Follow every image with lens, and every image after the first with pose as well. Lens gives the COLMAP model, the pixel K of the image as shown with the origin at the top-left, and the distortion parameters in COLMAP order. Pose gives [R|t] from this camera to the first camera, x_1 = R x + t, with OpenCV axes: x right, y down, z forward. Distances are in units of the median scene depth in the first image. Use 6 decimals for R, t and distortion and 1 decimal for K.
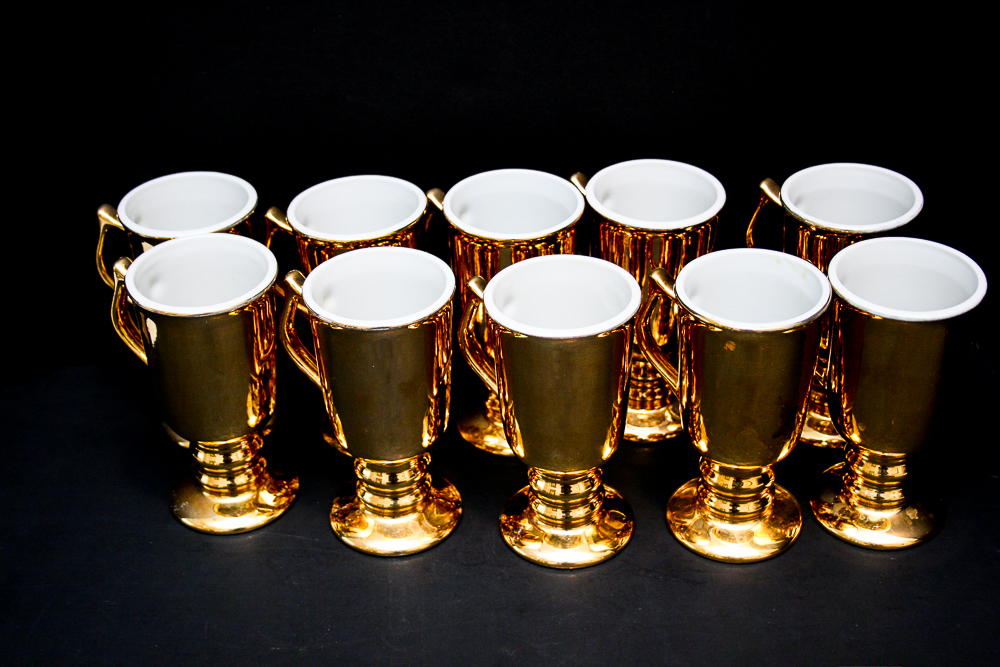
lens RADIAL K [[1515.0, 0, 499.1], [0, 1515.0, 336.7], [0, 0, 1]] dist [0.109733, 0.000000]
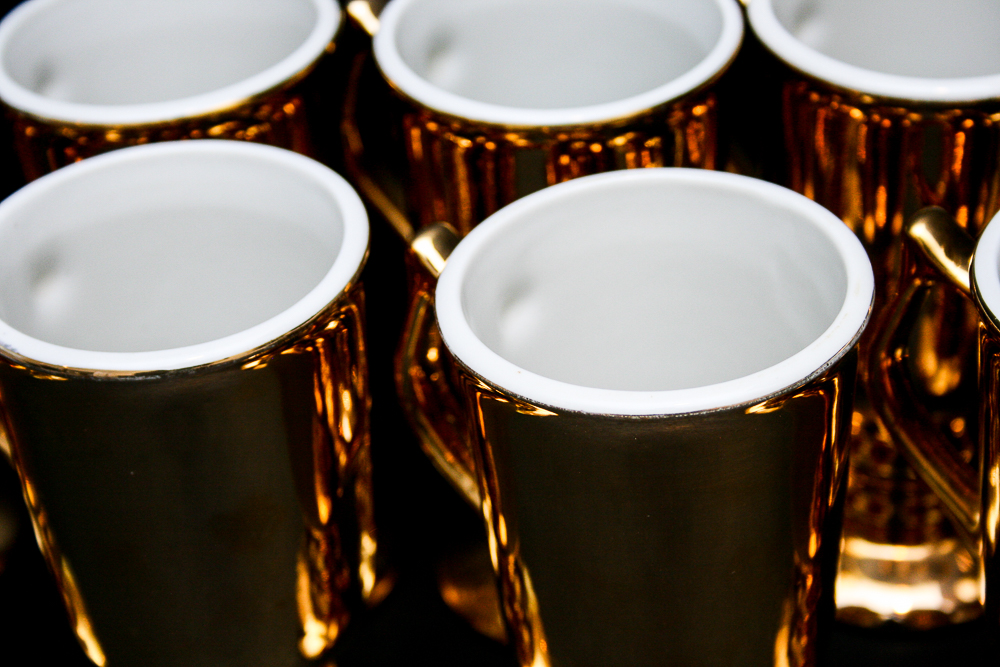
lens RADIAL K [[2508.1, 0, 504.2], [0, 2508.1, 332.4], [0, 0, 1]] dist [0.196075, 0.000000]
pose [[0.996248, 0.016314, -0.084996, 0.052121], [-0.013688, 0.999414, 0.031382, -0.031593], [0.085458, -0.030100, 0.995887, 0.361668]]
